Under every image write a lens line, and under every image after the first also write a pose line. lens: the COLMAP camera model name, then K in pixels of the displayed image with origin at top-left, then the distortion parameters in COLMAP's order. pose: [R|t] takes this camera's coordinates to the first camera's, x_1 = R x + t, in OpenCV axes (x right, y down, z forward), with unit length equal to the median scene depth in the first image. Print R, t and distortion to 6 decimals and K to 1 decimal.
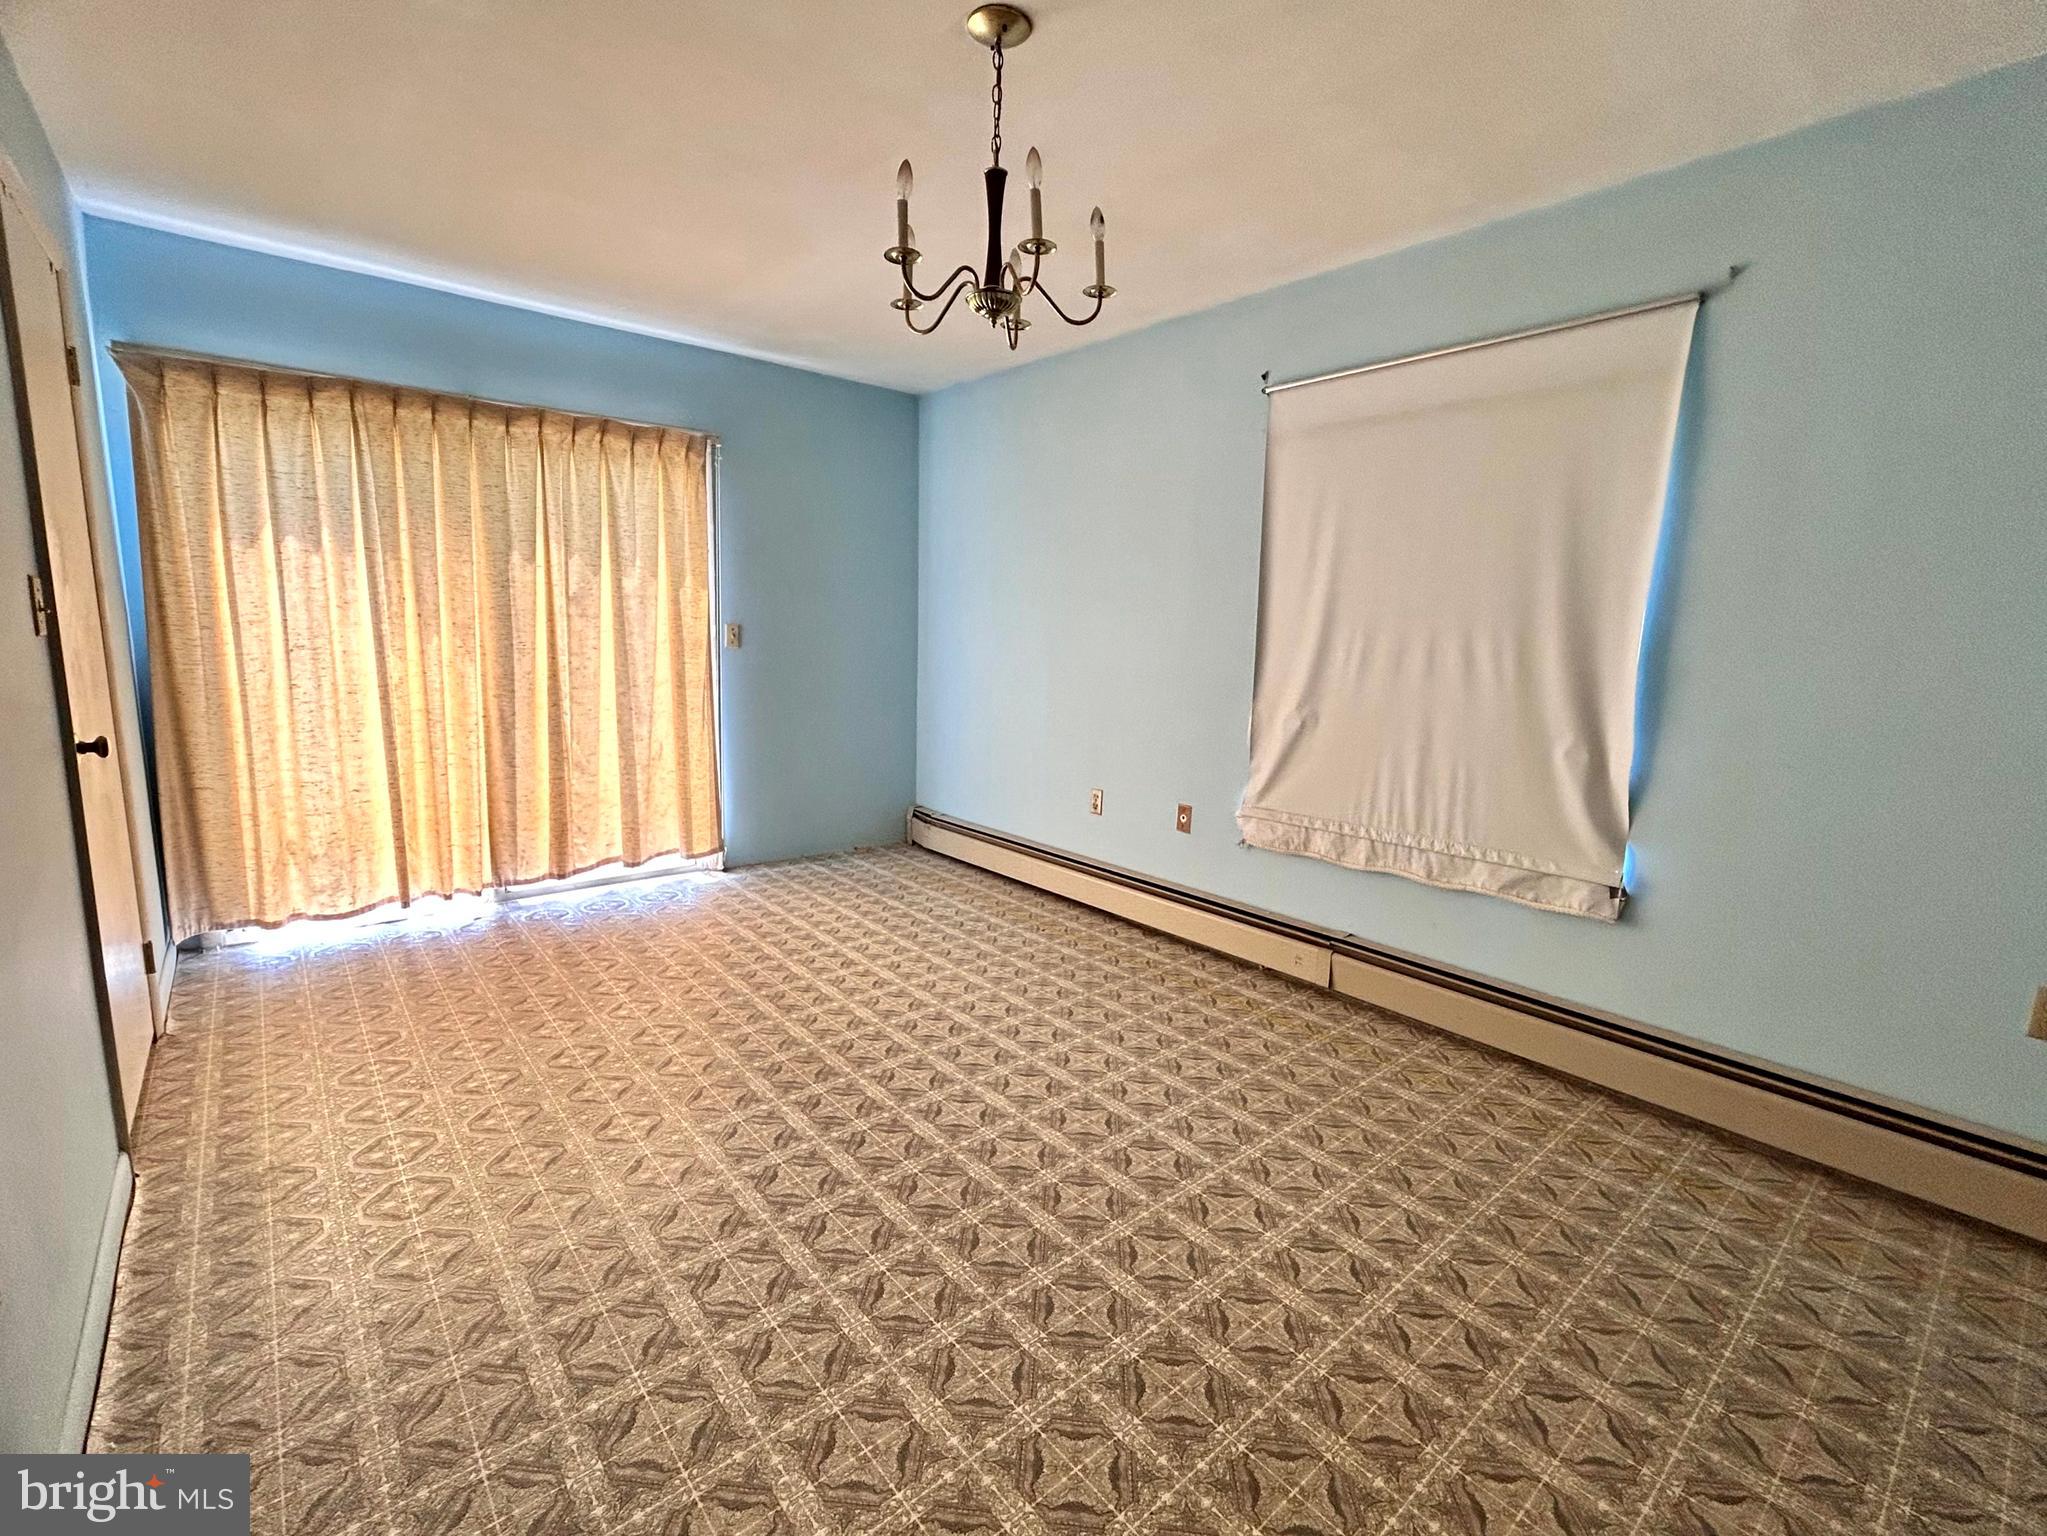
lens RADIAL K [[906.9, 0, 1023.5], [0, 906.9, 768.0], [0, 0, 1]] dist [-0.000978, 0.000037]
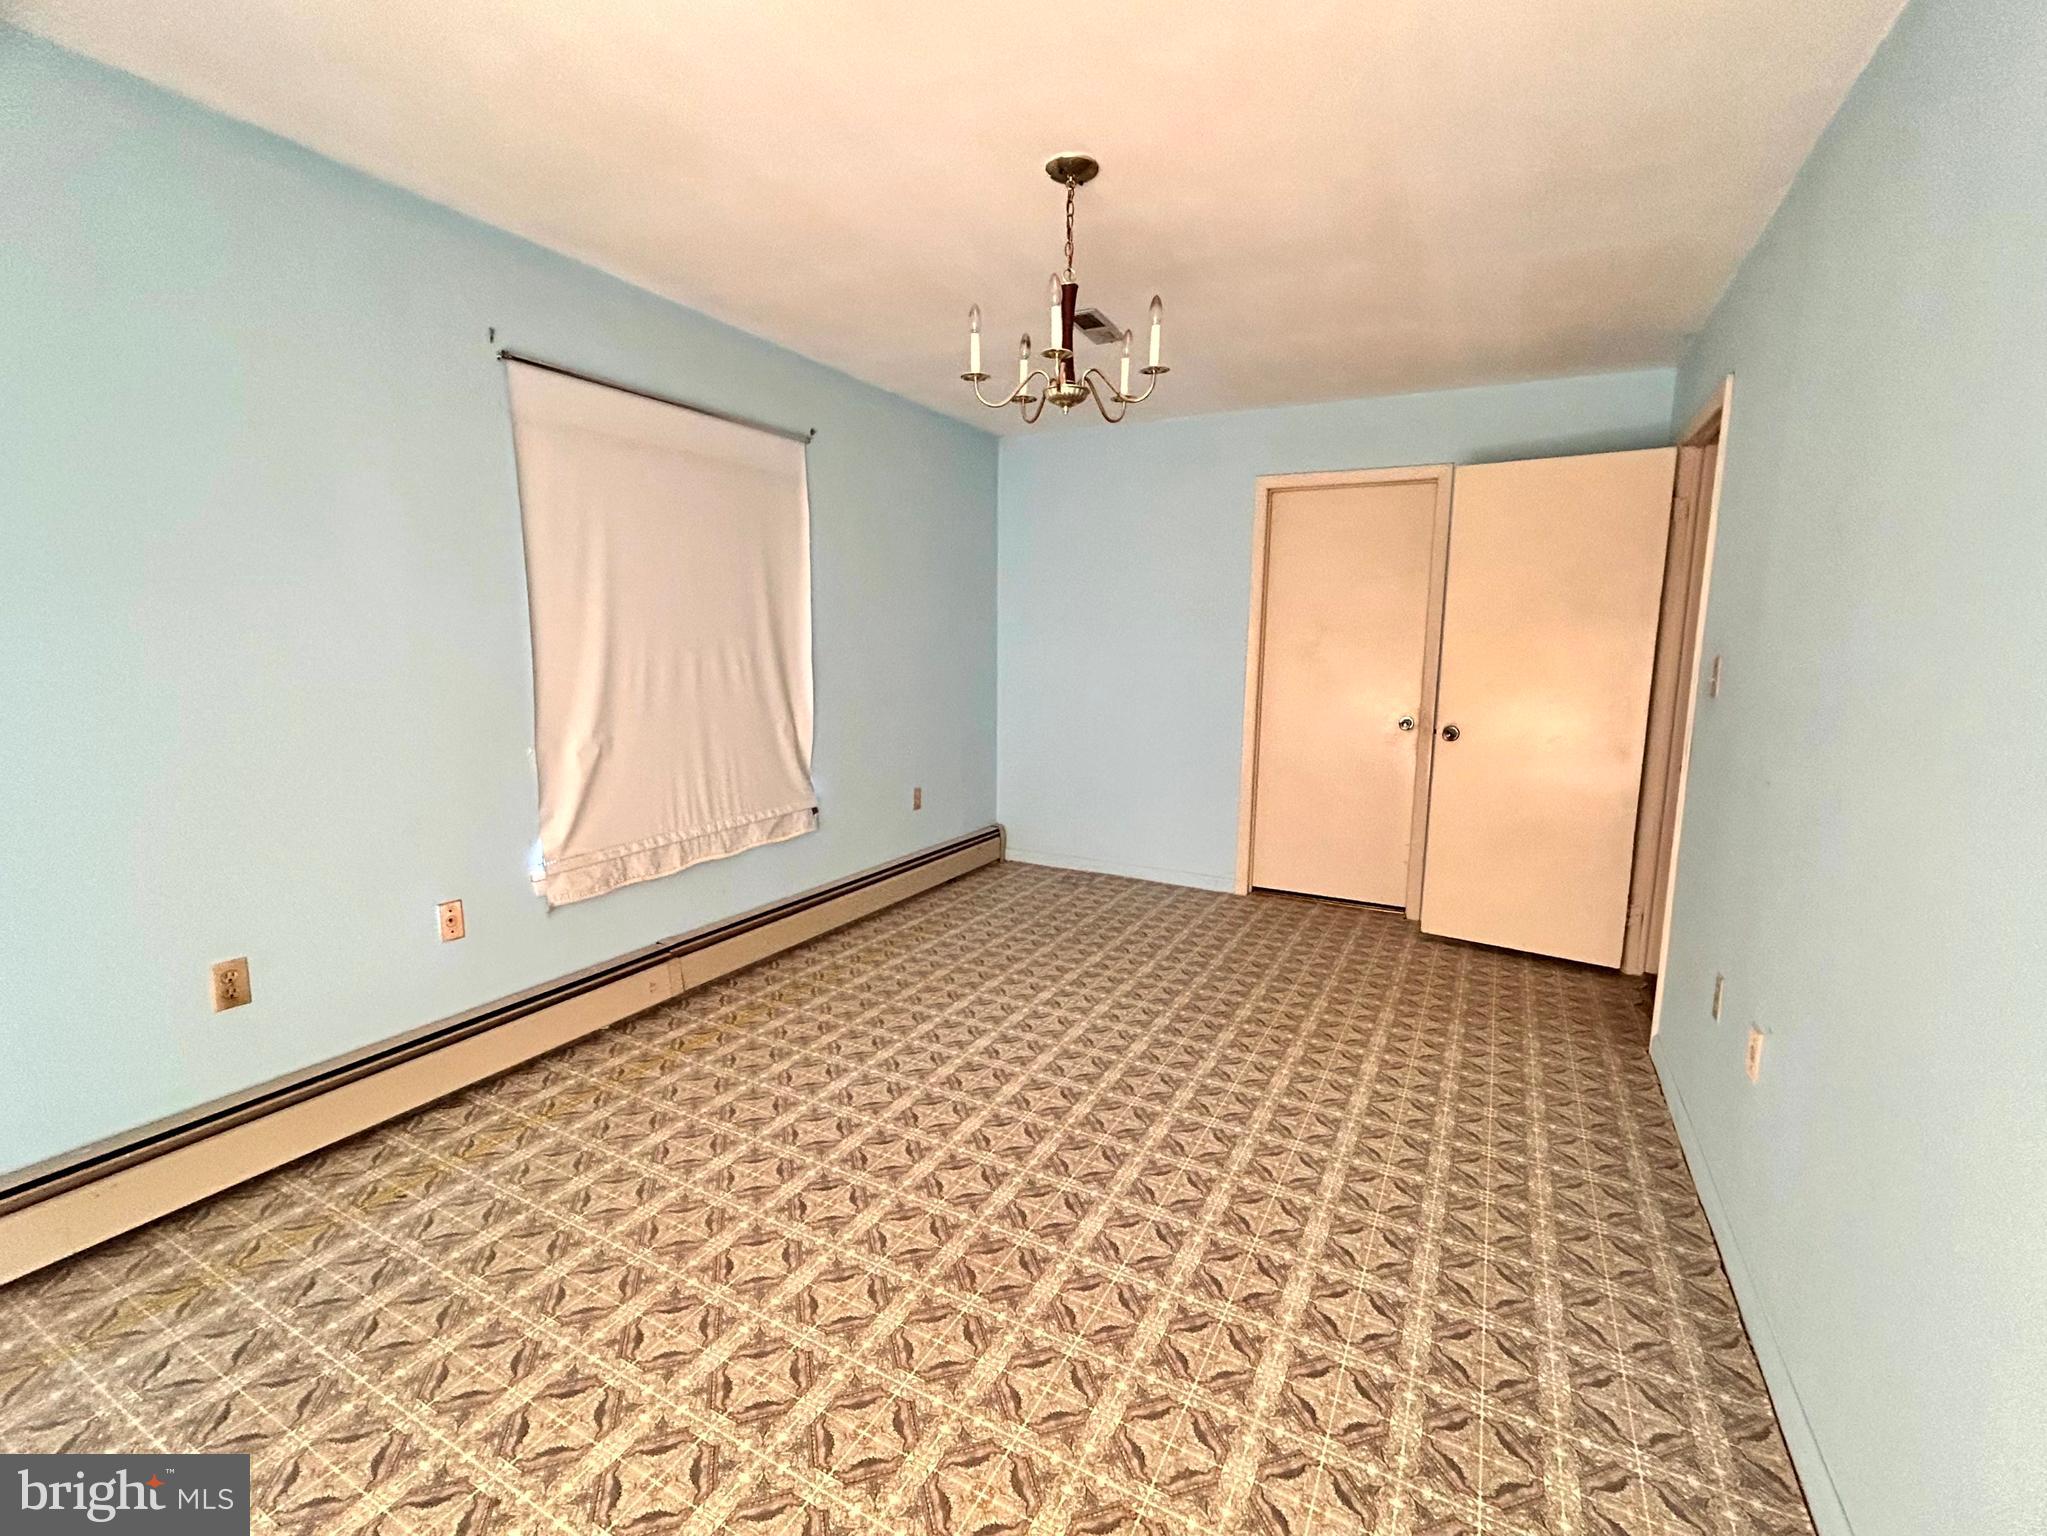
lens RADIAL K [[876.7, 0, 1023.5], [0, 876.7, 768.0], [0, 0, 1]] dist [0.022127, 0.000079]
pose [[-0.368098, -0.156370, 0.916544, -0.704486], [0.124213, 0.968651, 0.215145, -0.178768], [-0.921453, 0.193041, -0.337135, 0.946638]]
